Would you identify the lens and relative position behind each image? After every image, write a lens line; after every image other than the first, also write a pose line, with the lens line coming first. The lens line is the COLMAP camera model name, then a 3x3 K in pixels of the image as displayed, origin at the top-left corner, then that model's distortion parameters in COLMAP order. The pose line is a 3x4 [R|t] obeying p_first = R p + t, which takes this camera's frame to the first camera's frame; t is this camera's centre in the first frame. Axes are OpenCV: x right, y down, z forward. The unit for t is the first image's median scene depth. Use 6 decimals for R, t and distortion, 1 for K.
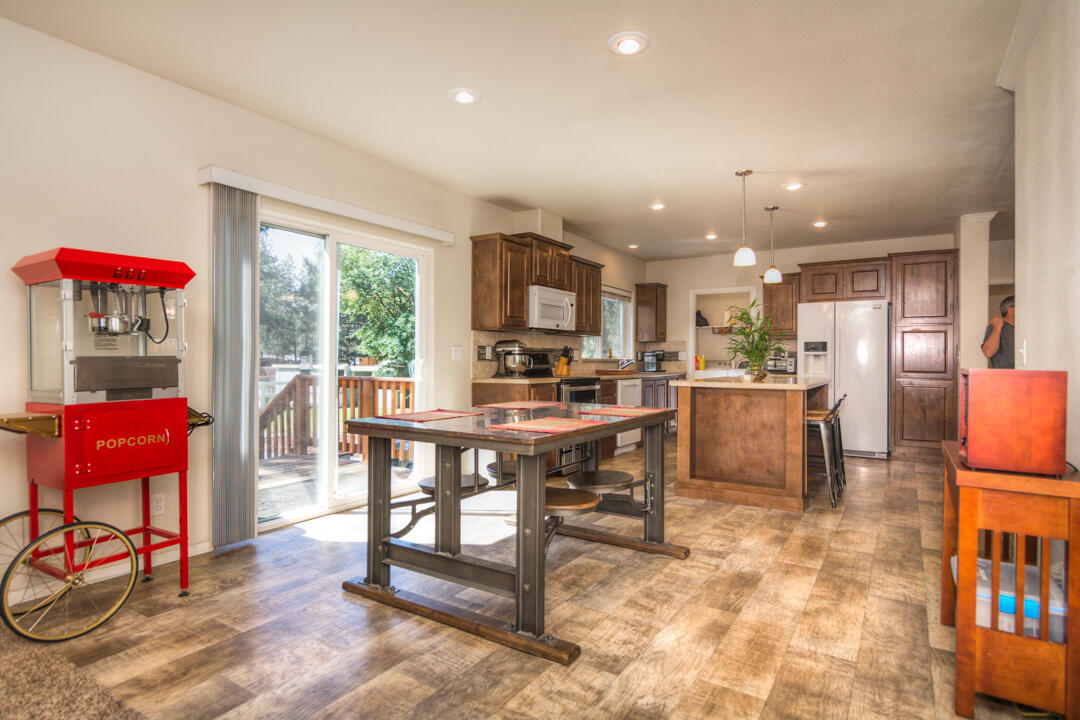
lens RADIAL K [[568.7, 0, 543.5], [0, 568.7, 360.4], [0, 0, 1]] dist [-0.003205, -0.000067]
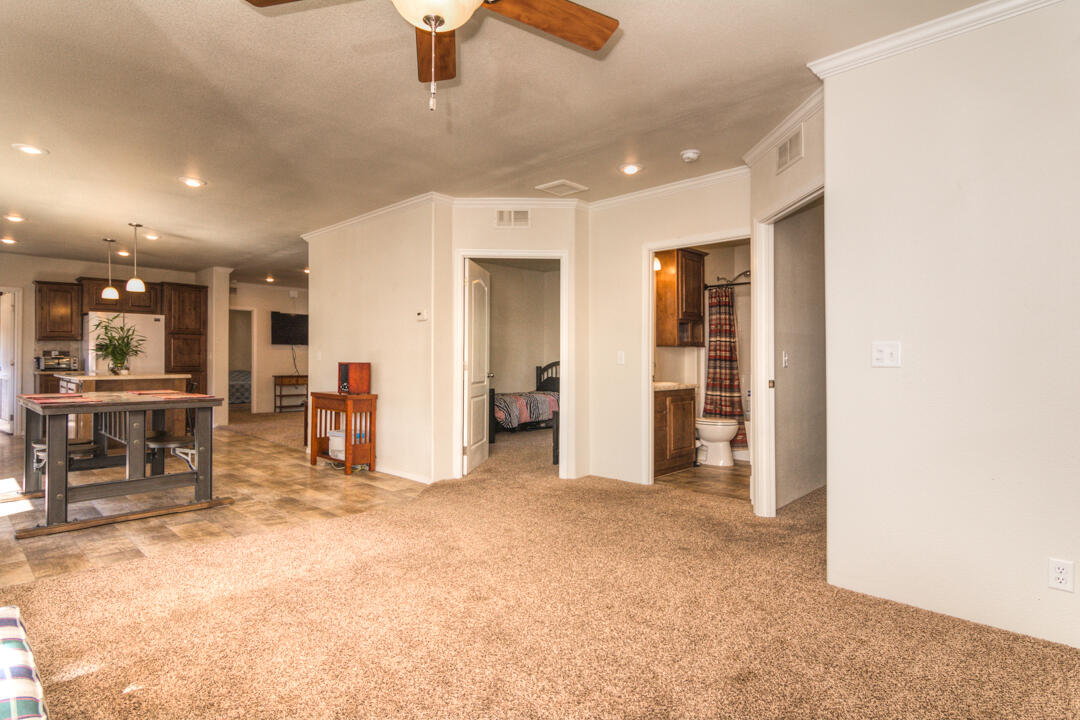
lens RADIAL K [[568.7, 0, 543.5], [0, 568.7, 360.4], [0, 0, 1]] dist [-0.003205, -0.000067]
pose [[0.182578, -0.003090, 0.983186, -1.160189], [-0.008156, 0.999956, 0.004658, -0.015691], [-0.983157, -0.008869, 0.182545, -0.341126]]
